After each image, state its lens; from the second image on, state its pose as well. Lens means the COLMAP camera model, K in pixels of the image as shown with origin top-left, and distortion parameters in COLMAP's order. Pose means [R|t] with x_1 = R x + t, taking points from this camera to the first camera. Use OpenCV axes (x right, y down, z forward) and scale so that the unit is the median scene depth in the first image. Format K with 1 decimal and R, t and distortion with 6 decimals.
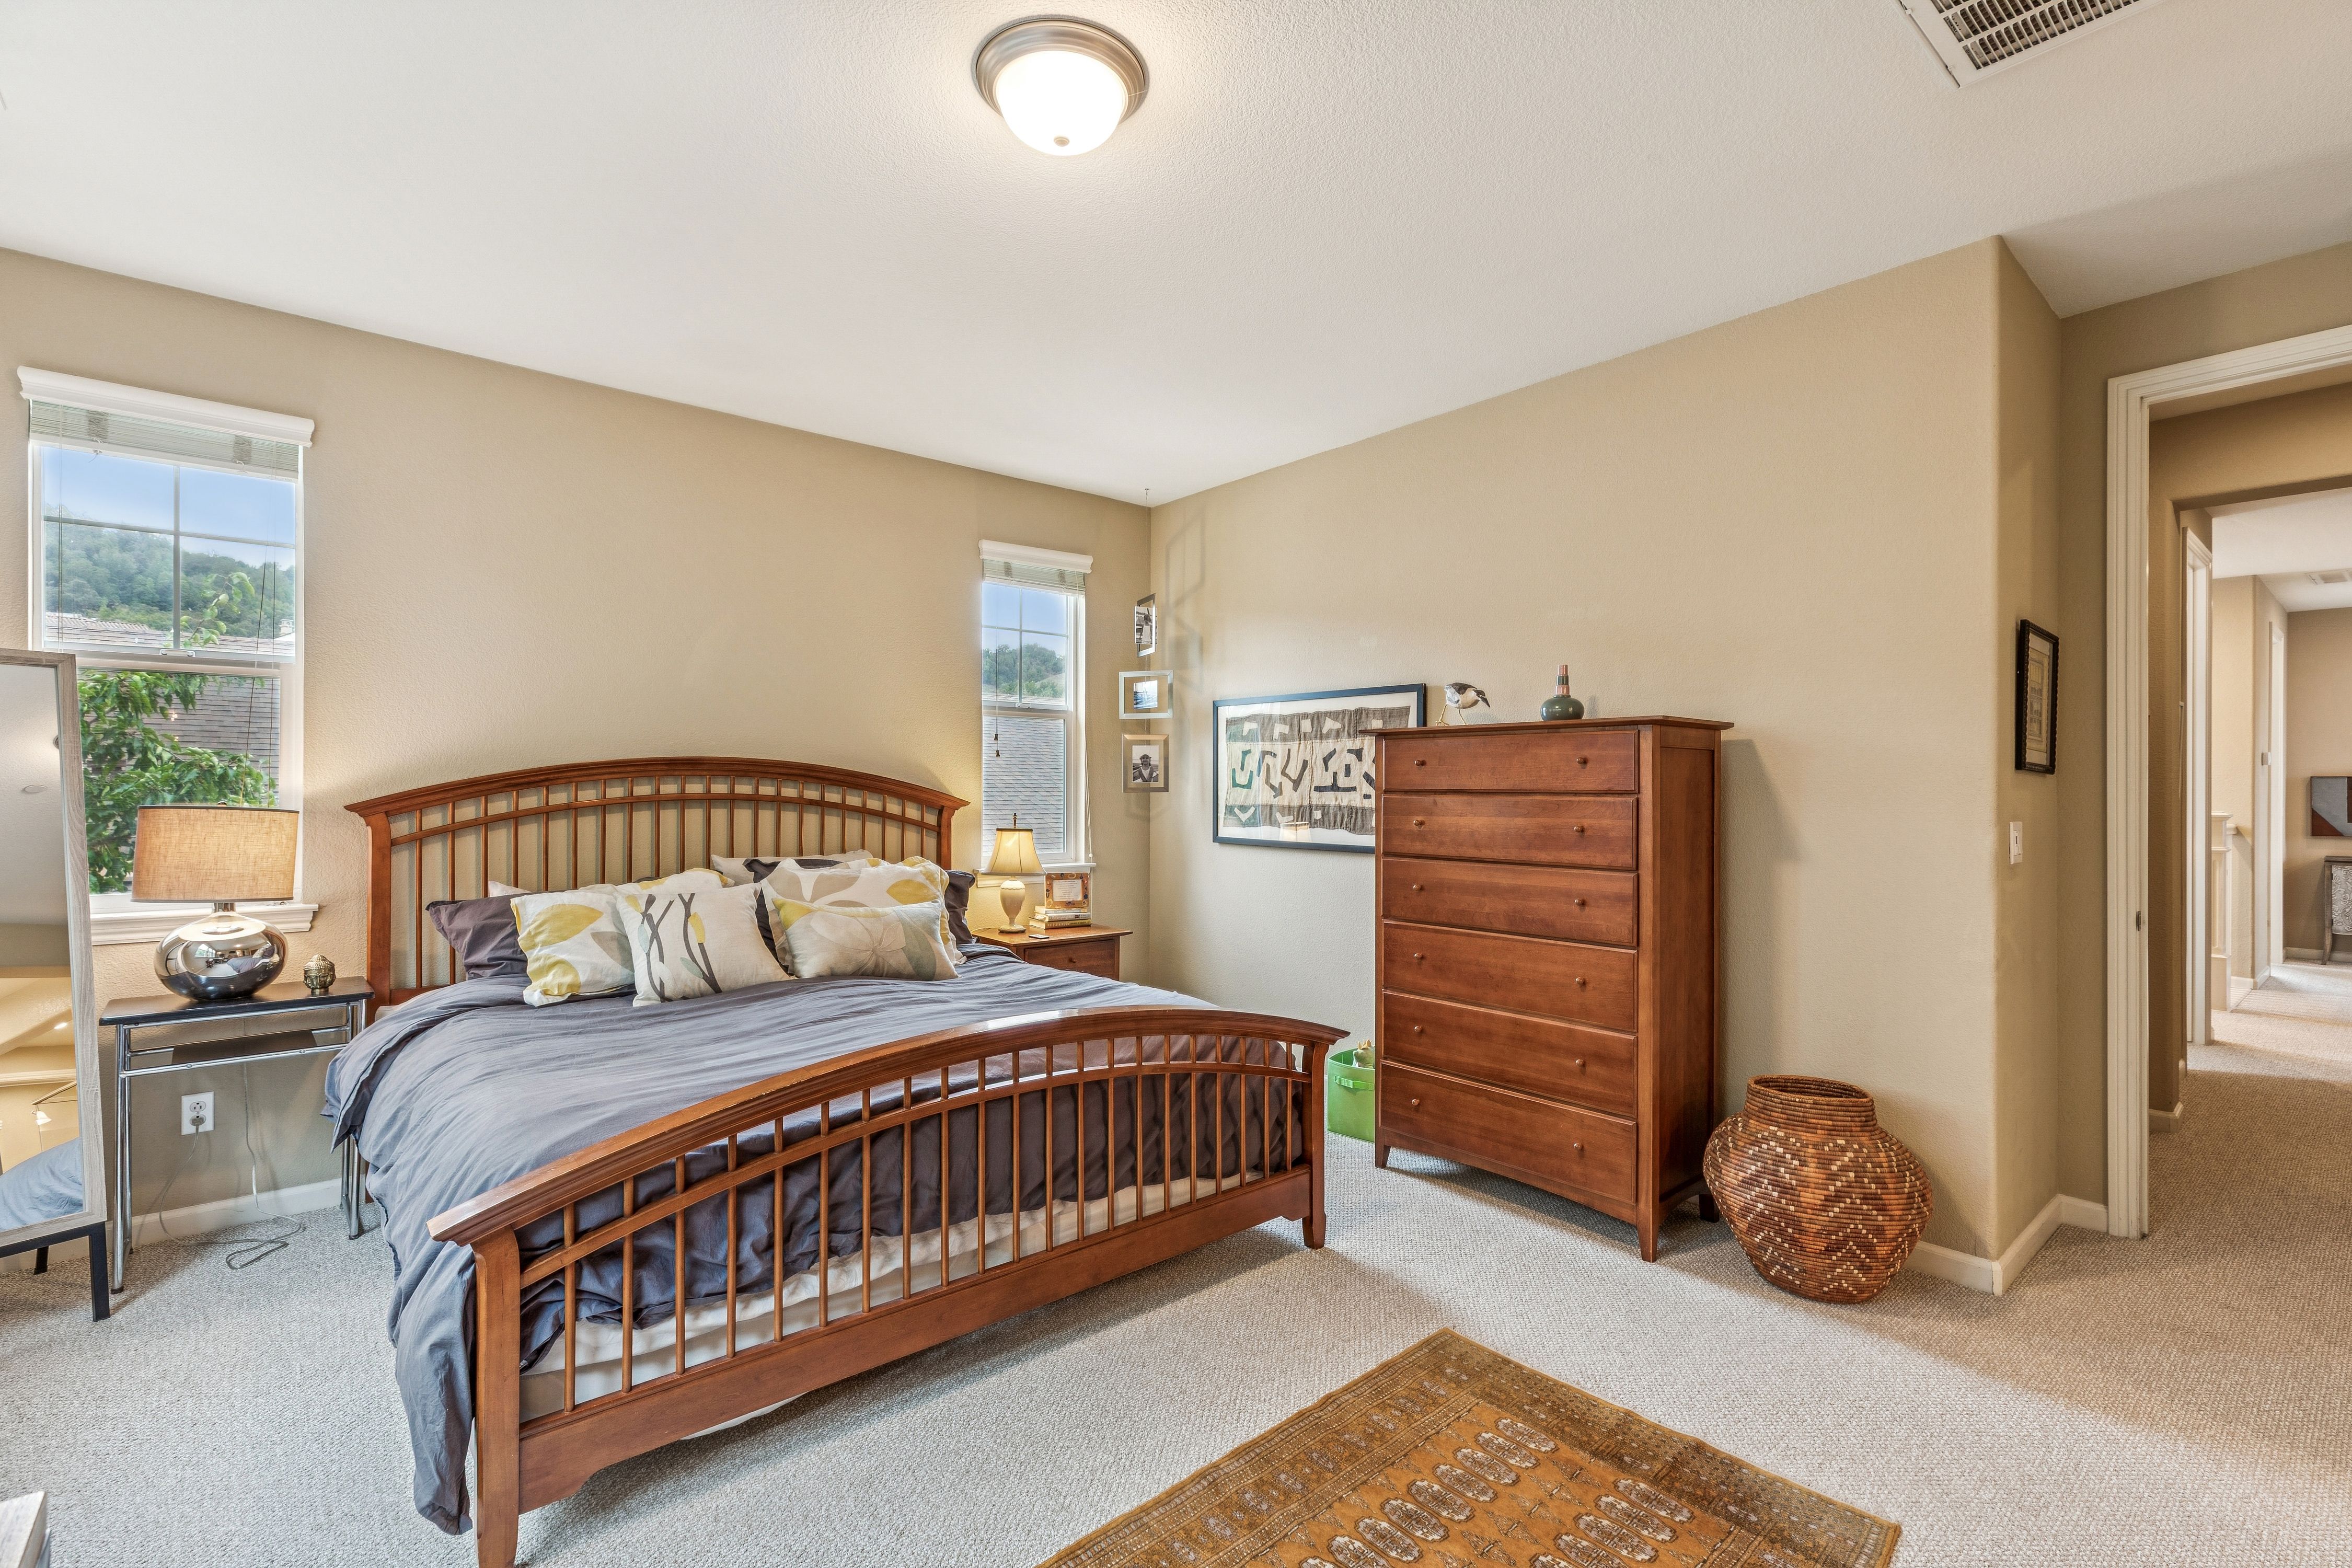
lens RADIAL K [[1055.8, 0, 1176.0], [0, 1055.8, 784.3], [0, 0, 1]] dist [0.008100, -0.001245]
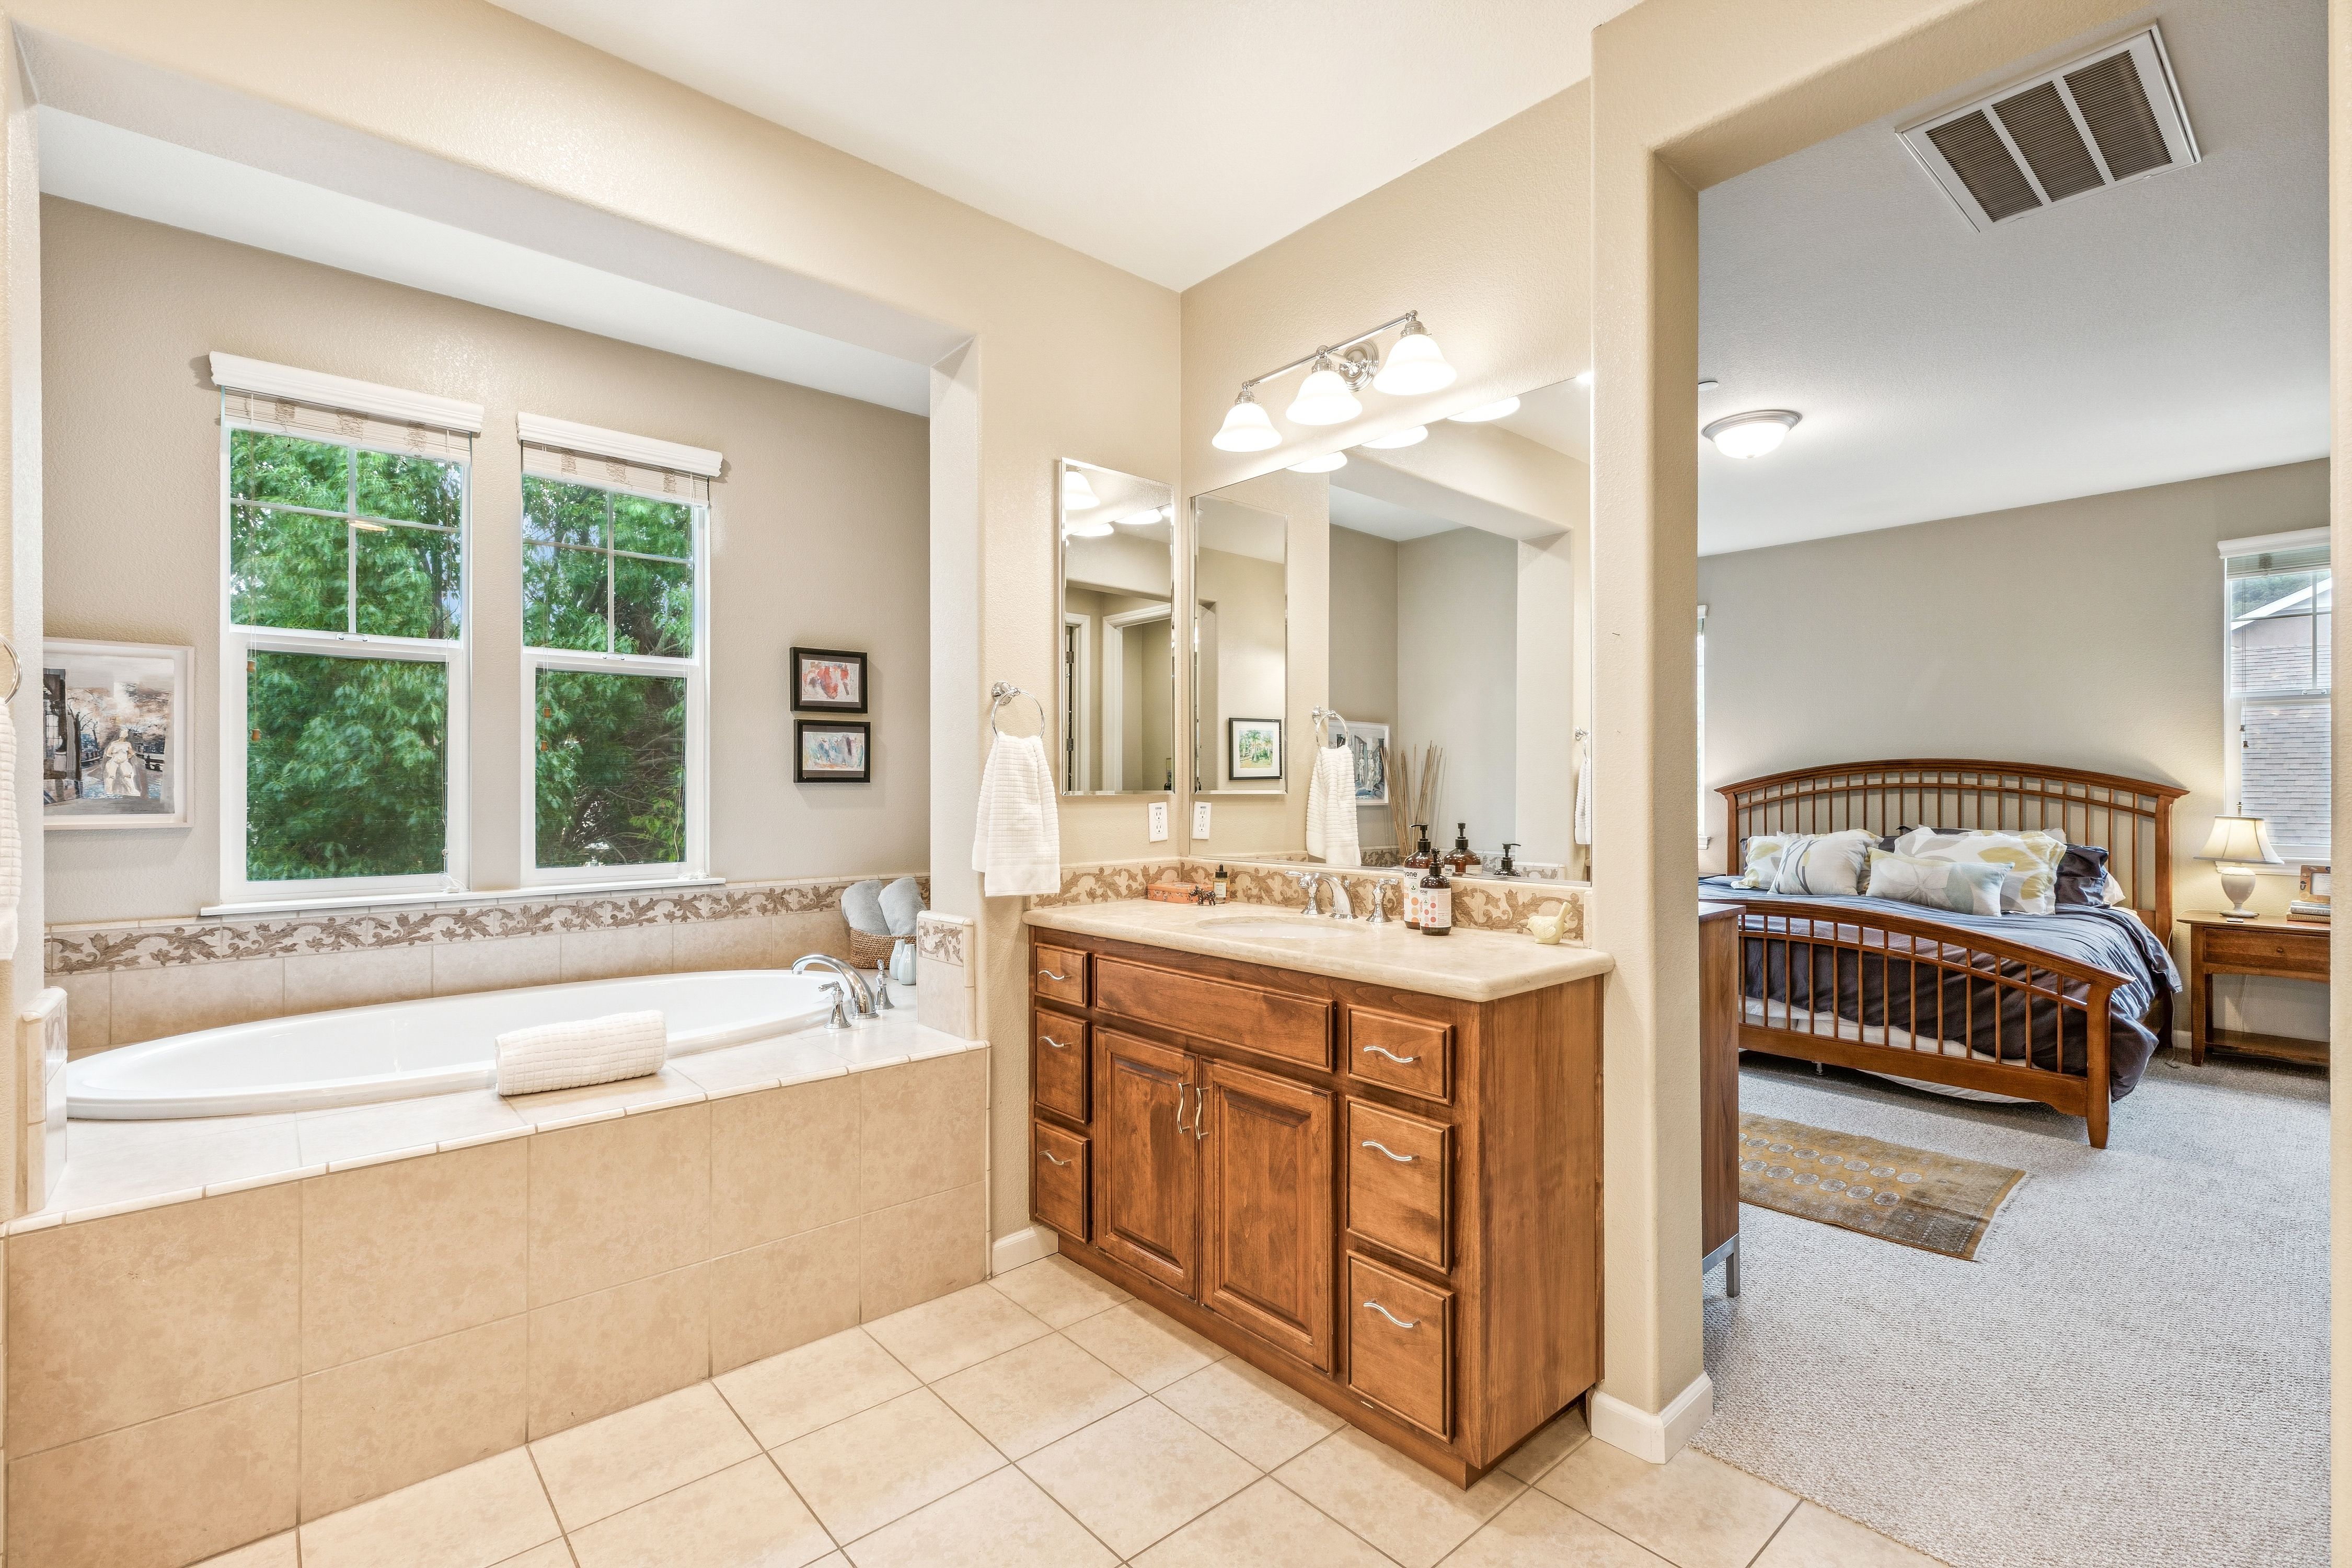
lens RADIAL K [[1055.8, 0, 1181.6], [0, 1055.8, 784.5], [0, 0, 1]] dist [0.008100, -0.001245]
pose [[0.019895, -0.006556, -0.999781, 1.024502], [0.001843, 0.999977, -0.006521, 0.018072], [0.999800, -0.001713, 0.019907, -0.063201]]
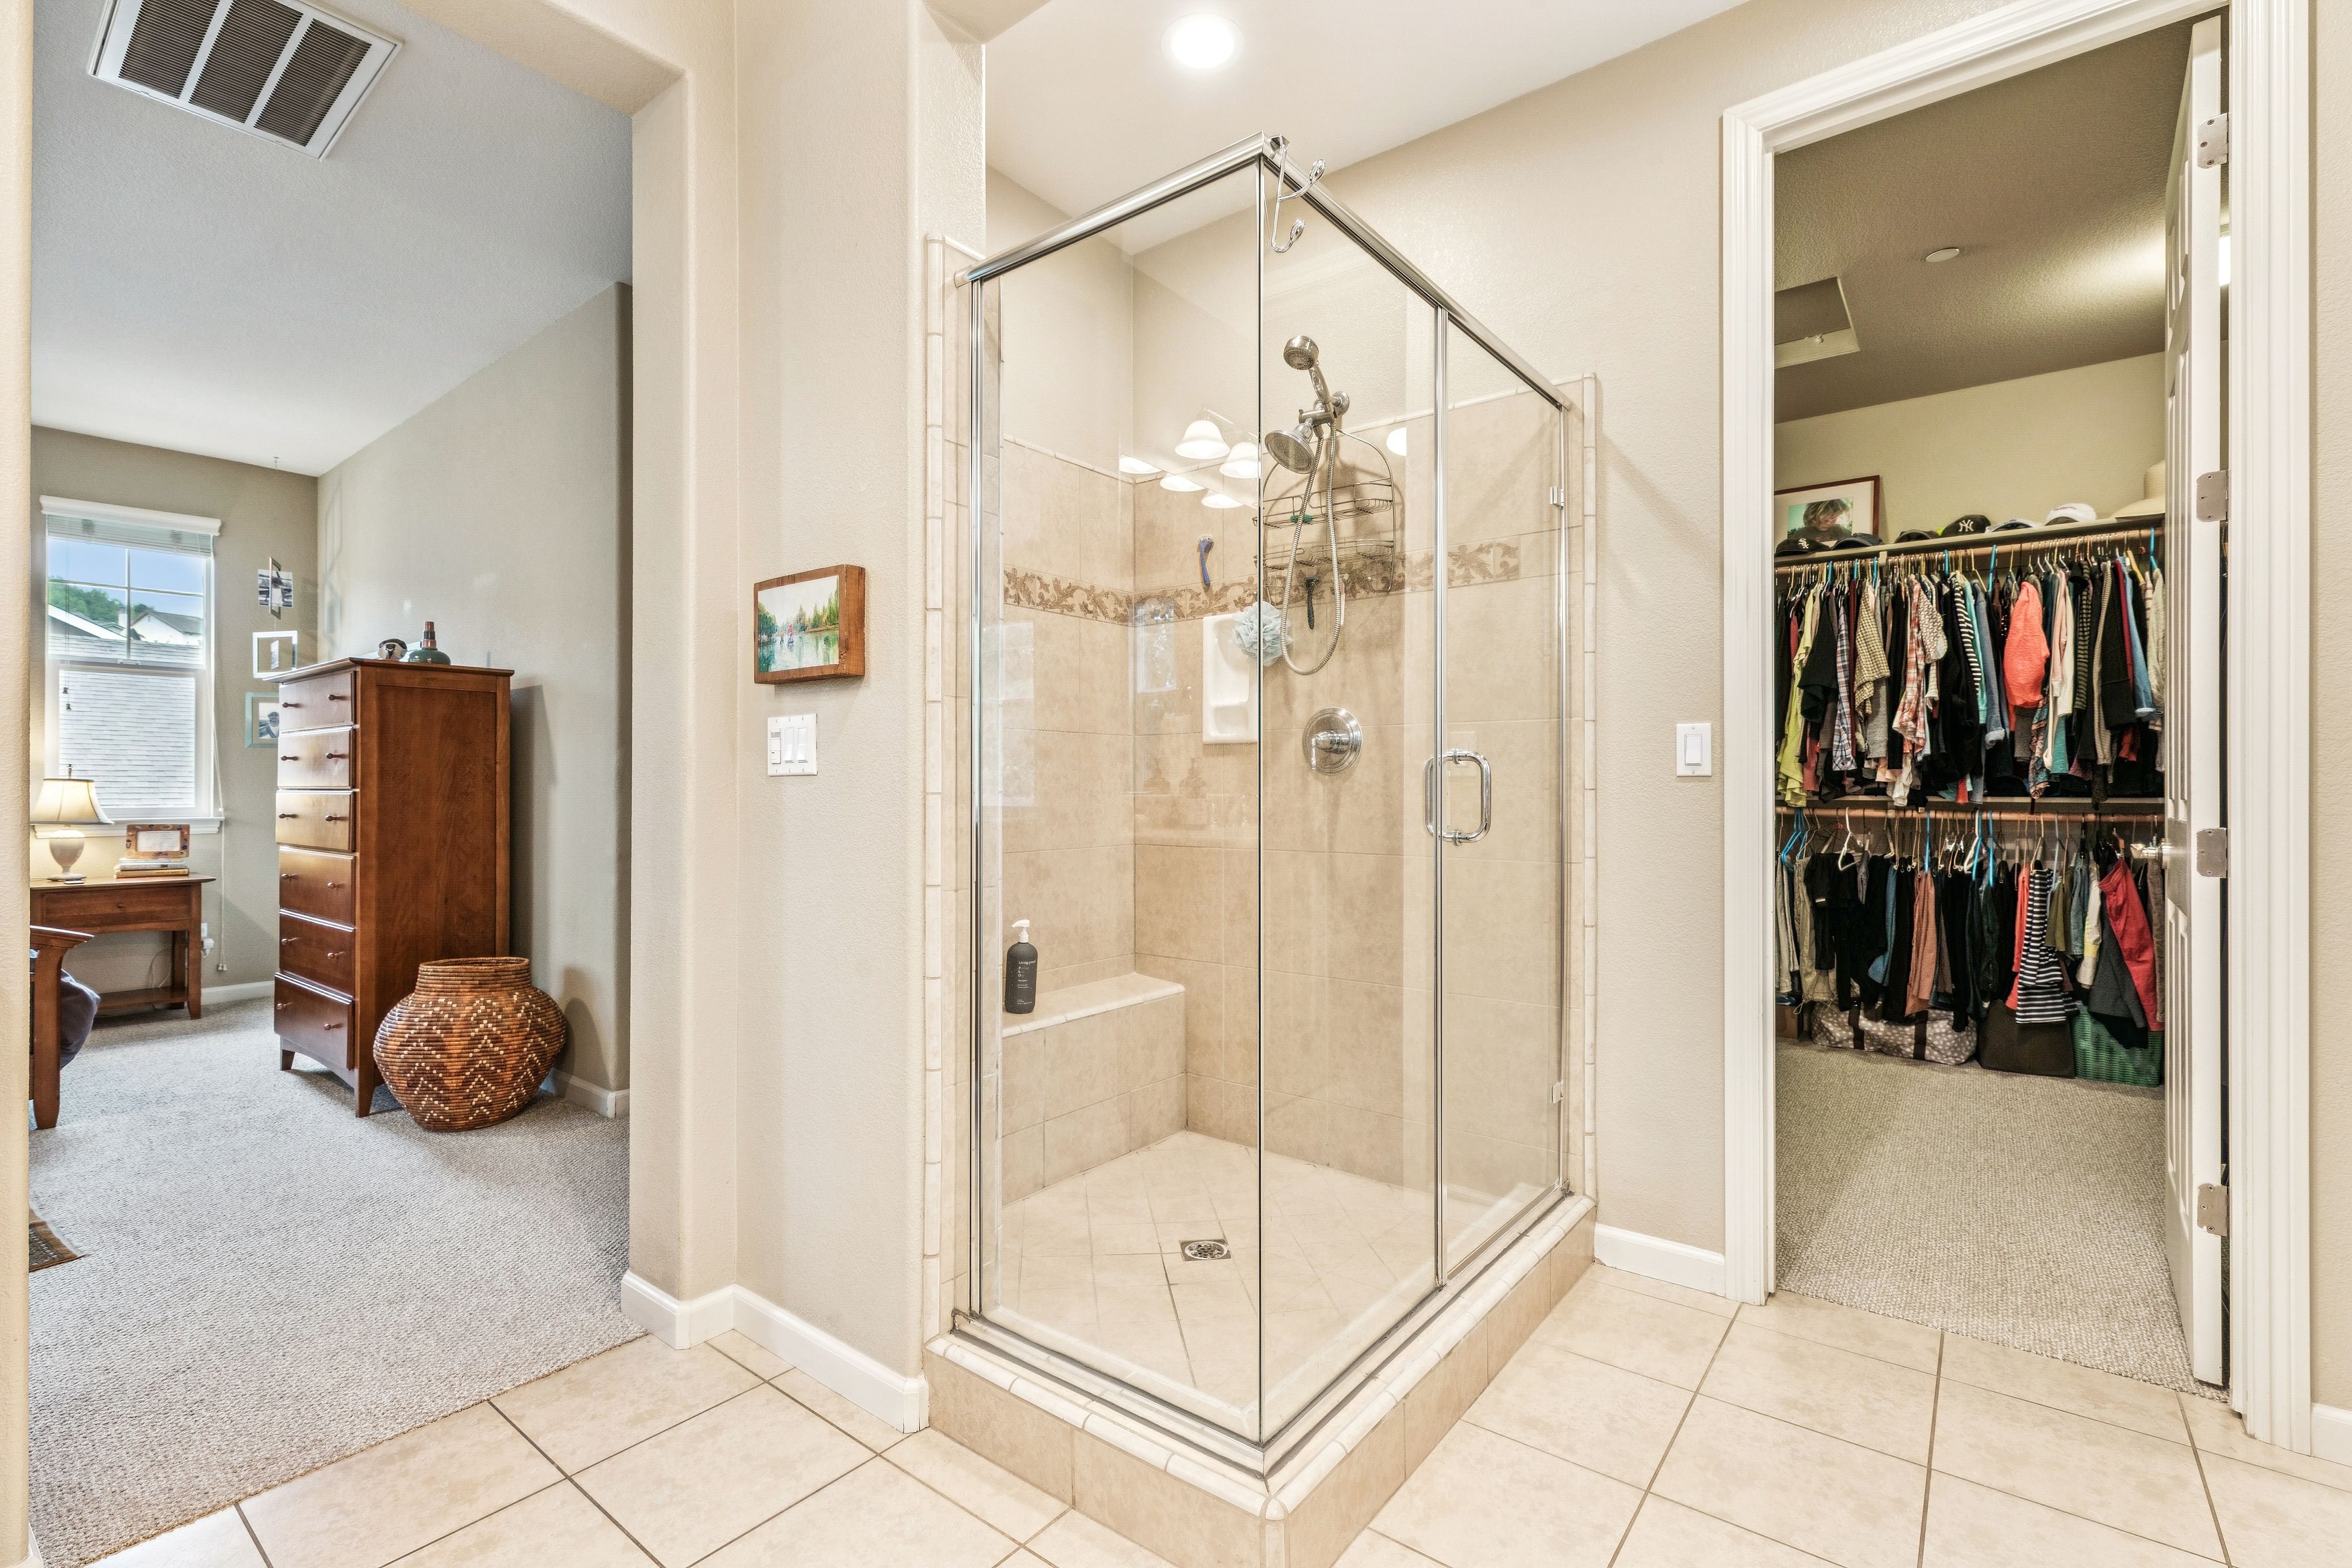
lens RADIAL K [[1055.8, 0, 1178.4], [0, 1055.8, 779.8], [0, 0, 1]] dist [0.008100, -0.001245]
pose [[0.980991, -0.000887, 0.194049, 0.830019], [0.001951, 0.999984, -0.005293, 0.059267], [-0.194042, 0.005571, 0.980977, -0.258490]]
